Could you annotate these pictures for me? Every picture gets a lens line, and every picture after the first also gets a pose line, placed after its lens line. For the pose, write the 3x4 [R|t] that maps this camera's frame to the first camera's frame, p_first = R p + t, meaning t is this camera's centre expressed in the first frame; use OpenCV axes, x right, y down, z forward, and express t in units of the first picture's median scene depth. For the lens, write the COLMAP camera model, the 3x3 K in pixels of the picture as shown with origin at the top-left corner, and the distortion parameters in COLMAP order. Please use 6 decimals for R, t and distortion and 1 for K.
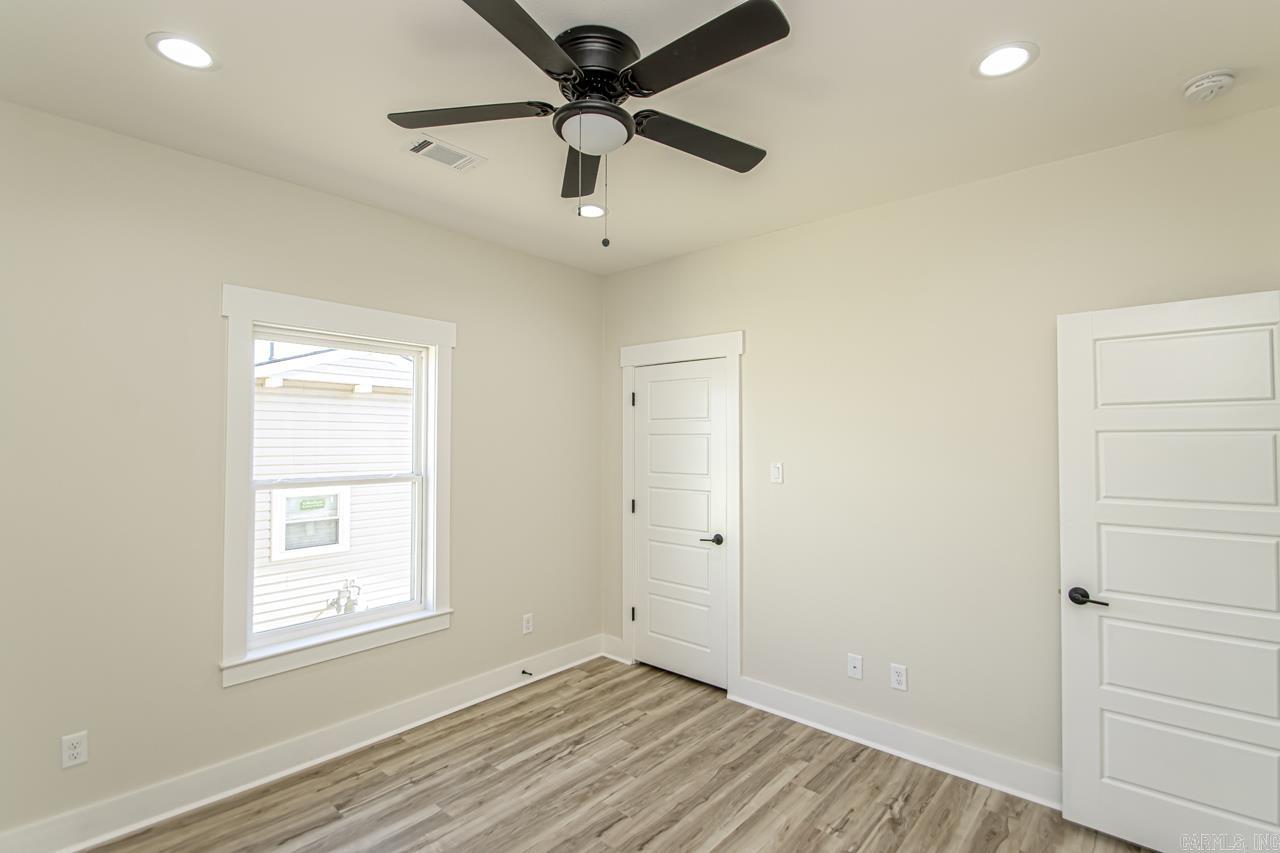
lens RADIAL K [[600.8, 0, 646.7], [0, 600.8, 429.8], [0, 0, 1]] dist [0.017734, -0.011981]
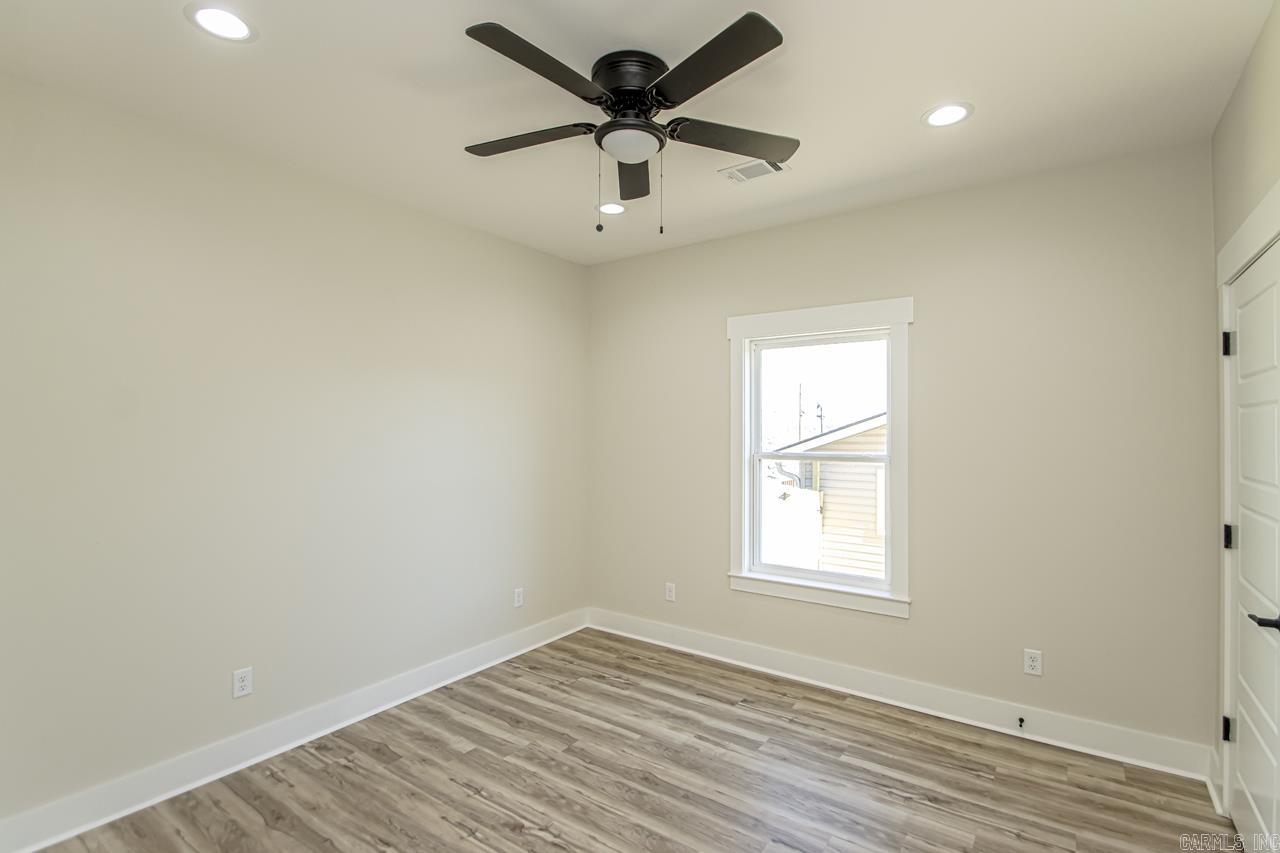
lens RADIAL K [[600.8, 0, 644.2], [0, 600.8, 426.1], [0, 0, 1]] dist [0.017734, -0.011981]
pose [[0.093751, -0.005098, -0.995583, 0.653113], [0.021395, 0.999766, -0.003105, 0.021416], [0.995366, -0.021010, 0.093838, 0.563839]]
